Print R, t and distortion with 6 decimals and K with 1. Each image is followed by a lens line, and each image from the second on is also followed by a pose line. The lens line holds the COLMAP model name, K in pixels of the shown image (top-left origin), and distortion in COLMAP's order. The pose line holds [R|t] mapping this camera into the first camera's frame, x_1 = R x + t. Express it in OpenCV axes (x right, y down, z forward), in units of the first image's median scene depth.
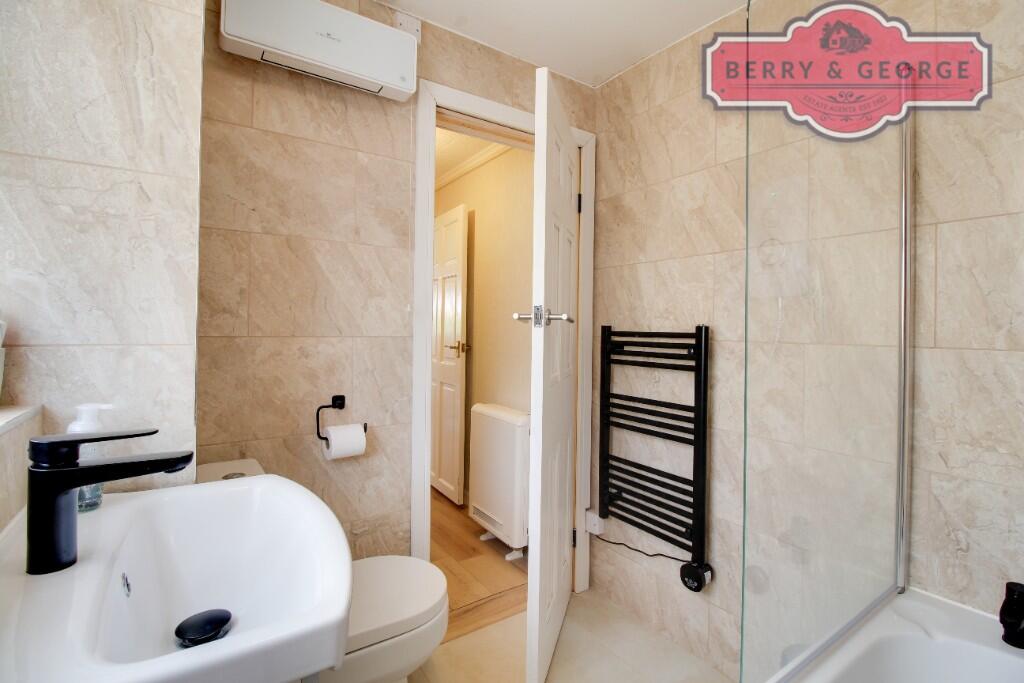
lens RADIAL K [[474.7, 0, 516.1], [0, 474.7, 334.1], [0, 0, 1]] dist [-0.004664, -0.009121]
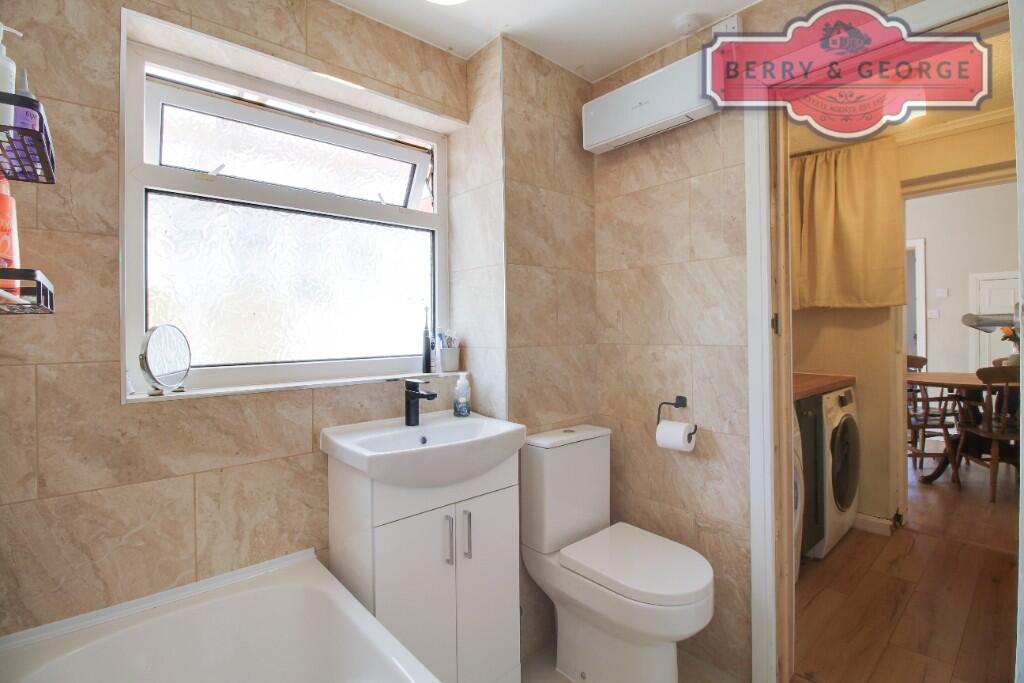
lens RADIAL K [[474.7, 0, 515.7], [0, 474.7, 337.1], [0, 0, 1]] dist [-0.004664, -0.009121]
pose [[0.127131, -0.000168, -0.991886, 0.725760], [-0.000575, 1.000000, -0.000243, -0.013314], [0.991886, 0.000601, 0.127131, 0.463361]]
